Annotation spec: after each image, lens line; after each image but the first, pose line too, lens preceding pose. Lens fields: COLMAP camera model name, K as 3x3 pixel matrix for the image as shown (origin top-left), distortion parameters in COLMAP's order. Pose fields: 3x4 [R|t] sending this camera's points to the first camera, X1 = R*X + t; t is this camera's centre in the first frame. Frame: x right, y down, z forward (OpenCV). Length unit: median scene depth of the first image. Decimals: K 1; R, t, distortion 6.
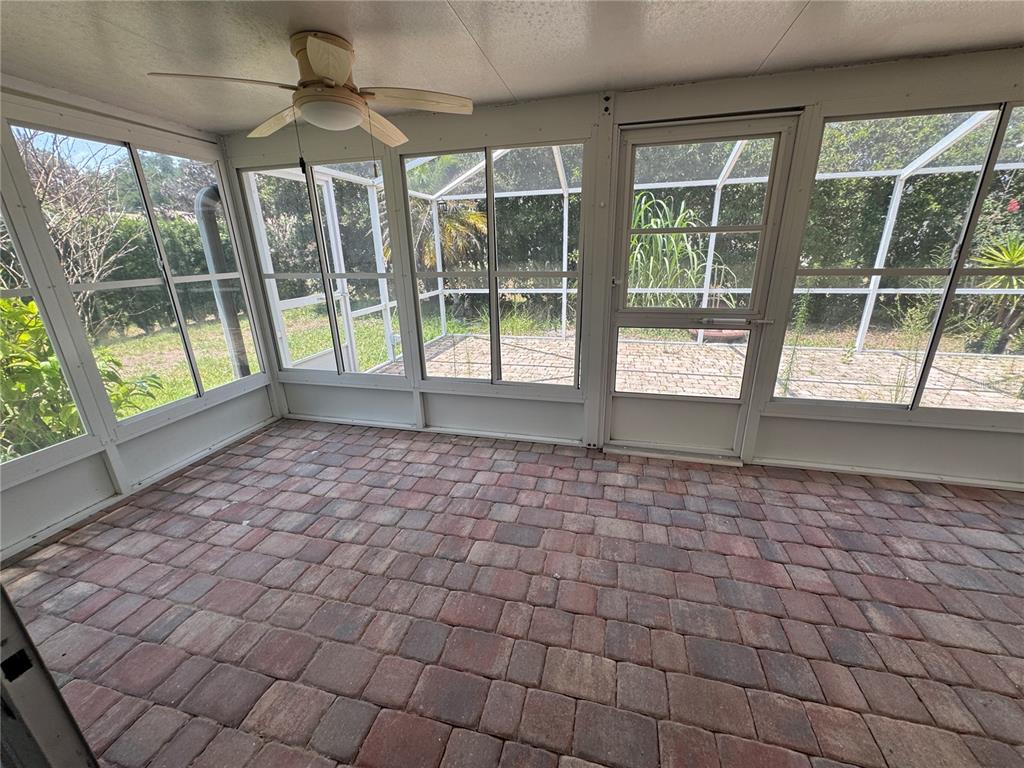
lens RADIAL K [[409.8, 0, 512.9], [0, 409.8, 383.8], [0, 0, 1]] dist [-0.002858, 0.000908]
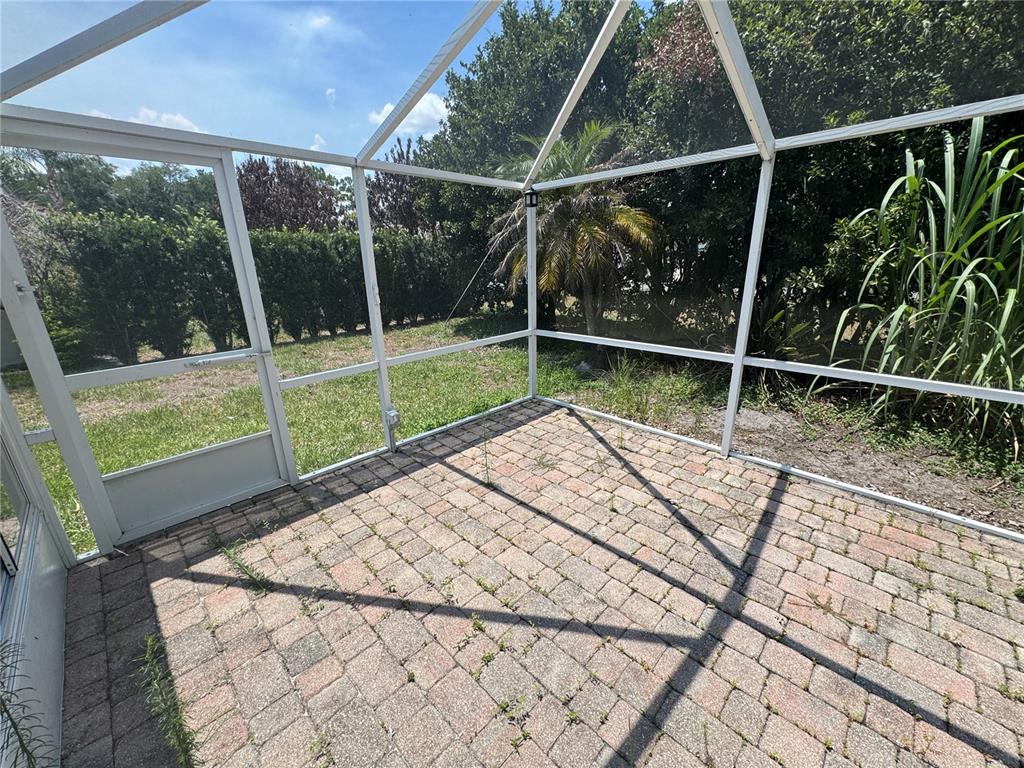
lens RADIAL K [[409.8, 0, 512.9], [0, 409.8, 383.8], [0, 0, 1]] dist [-0.002858, 0.000908]
pose [[0.864754, 0.152183, -0.478582, 0.137480], [-0.156916, 0.987145, 0.030365, -0.180750], [0.477051, 0.048839, 0.877518, 0.476154]]
